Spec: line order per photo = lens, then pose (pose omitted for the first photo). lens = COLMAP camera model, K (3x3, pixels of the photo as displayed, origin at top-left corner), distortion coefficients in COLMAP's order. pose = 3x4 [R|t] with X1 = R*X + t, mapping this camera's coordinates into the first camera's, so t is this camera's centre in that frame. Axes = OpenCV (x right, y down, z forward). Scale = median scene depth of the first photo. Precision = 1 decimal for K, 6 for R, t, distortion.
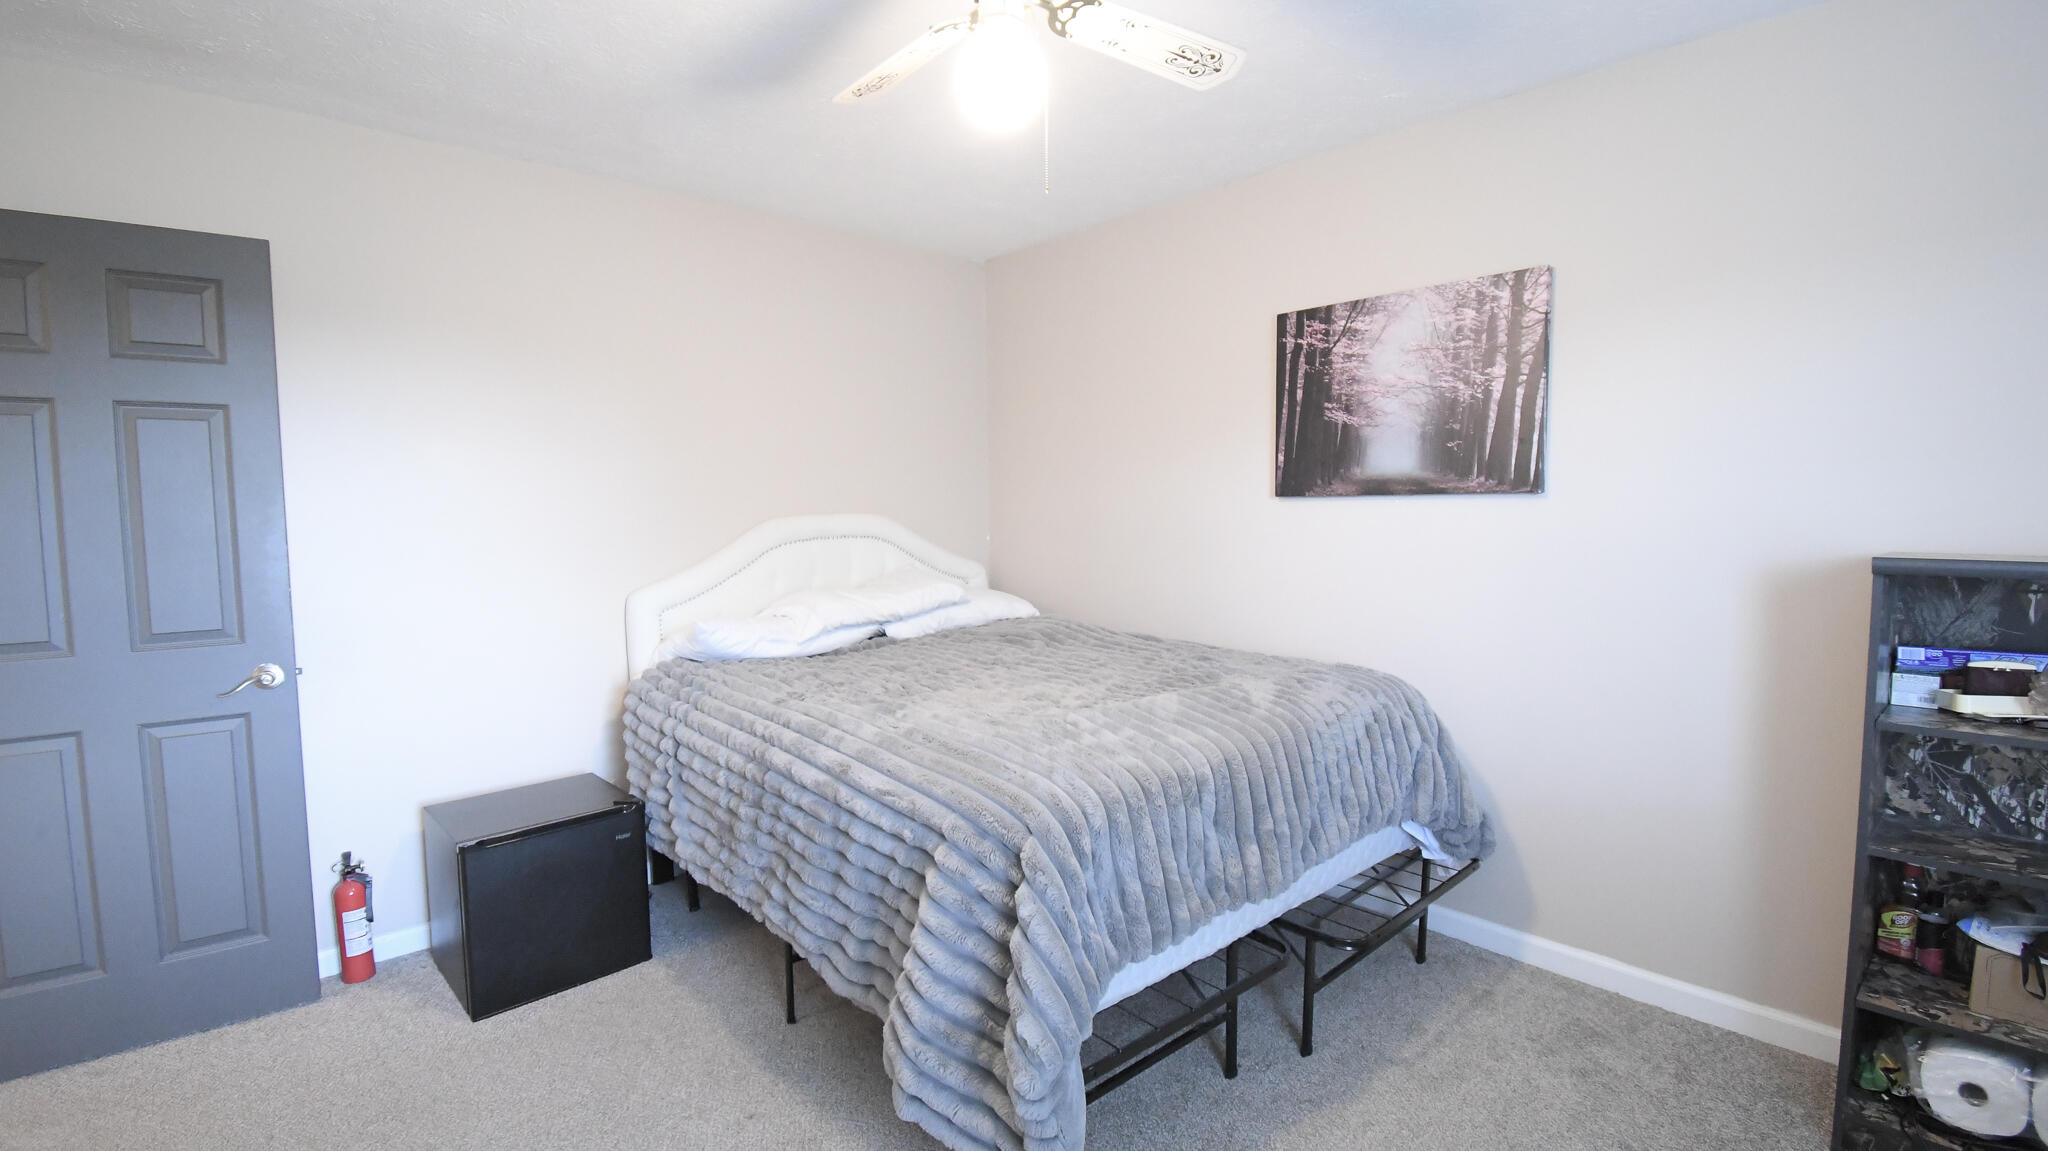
lens RADIAL K [[899.8, 0, 1011.3], [0, 899.8, 571.1], [0, 0, 1]] dist [0.022366, -0.025550]
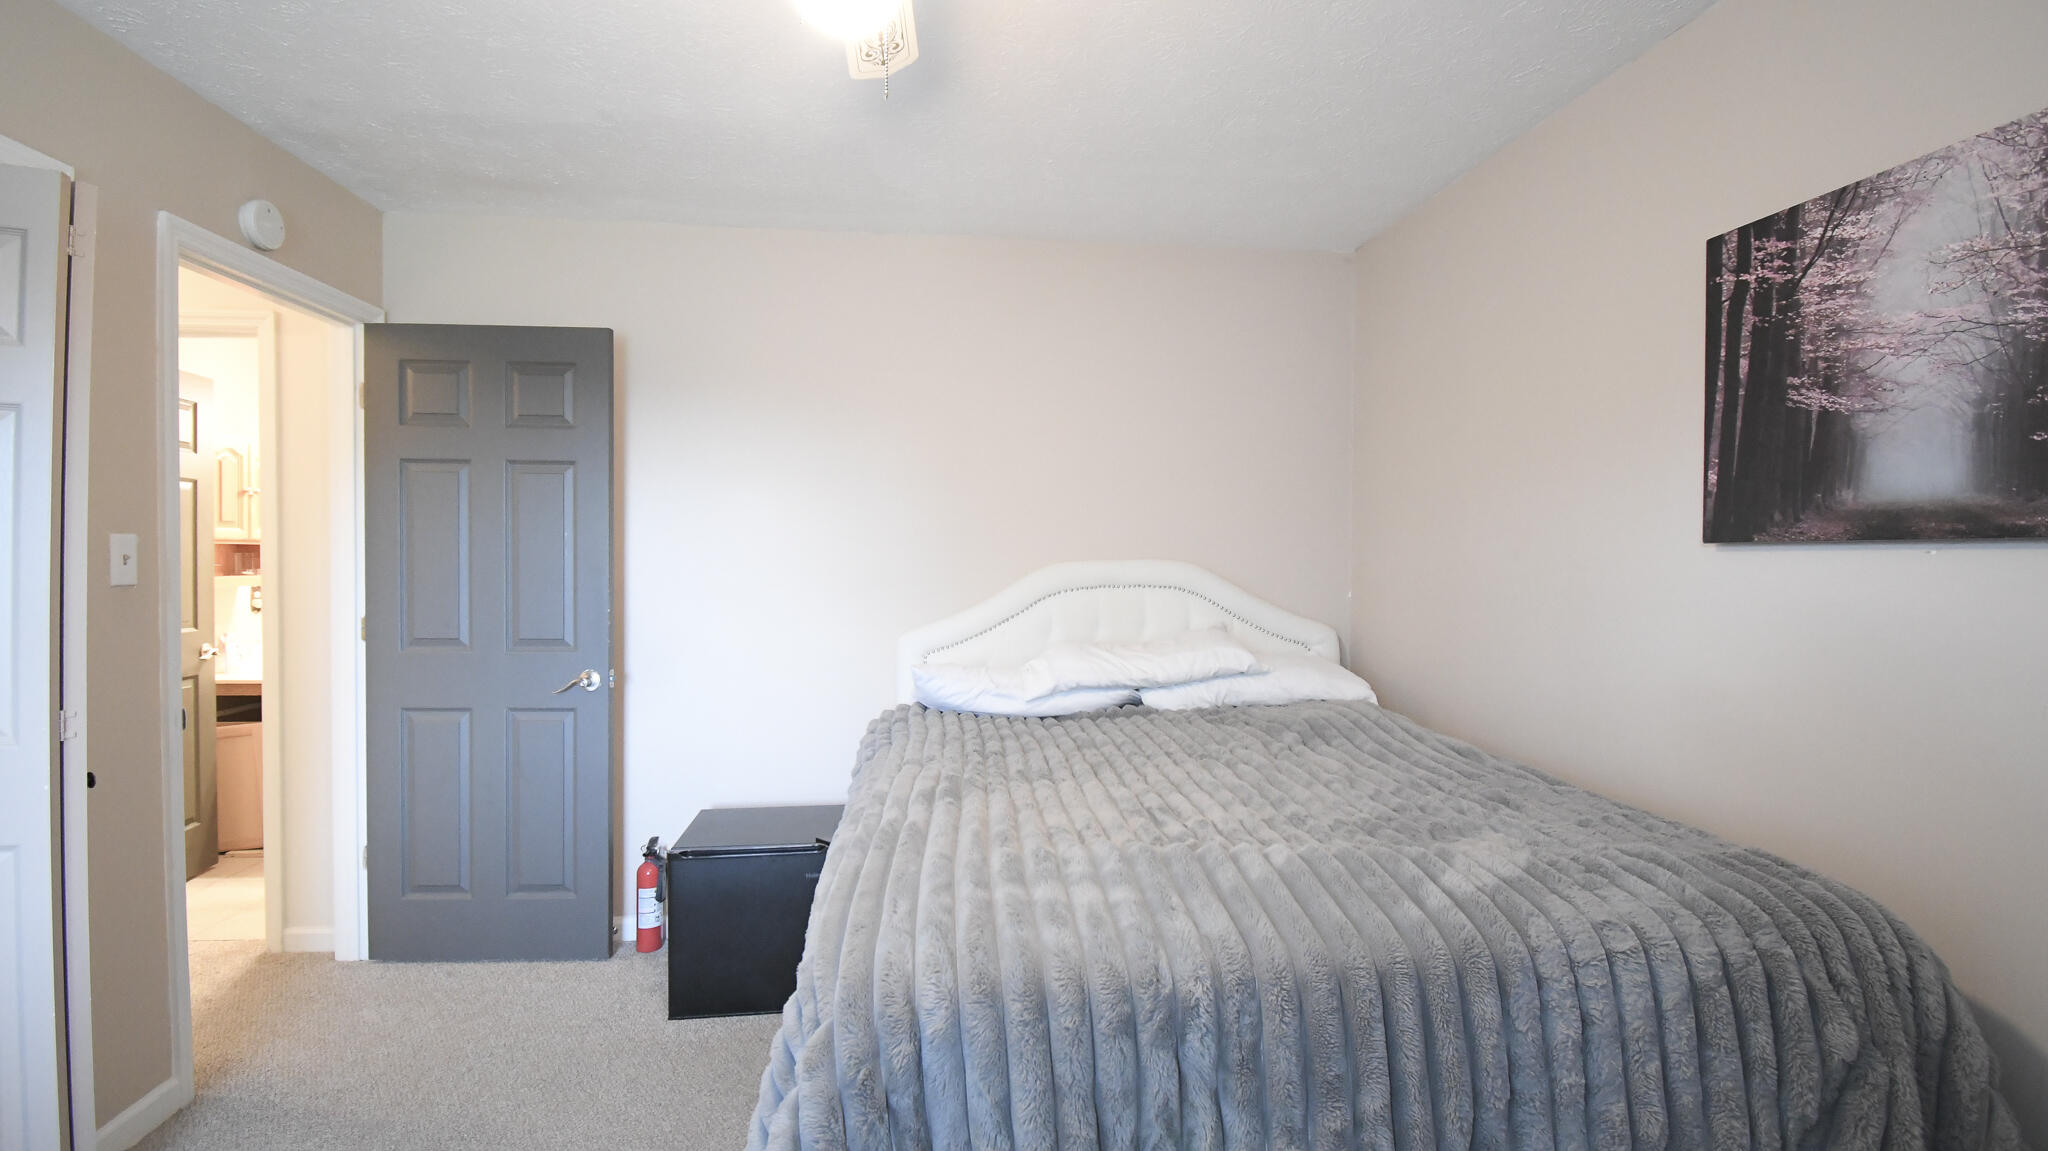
lens RADIAL K [[909.0, 0, 1015.7], [0, 909.0, 569.6], [0, 0, 1]] dist [0.000449, -0.014467]
pose [[0.808152, 0.025914, -0.588404, 0.299104], [-0.058213, 0.997654, -0.036016, -0.018172], [0.586090, 0.063359, 0.807765, 0.275284]]
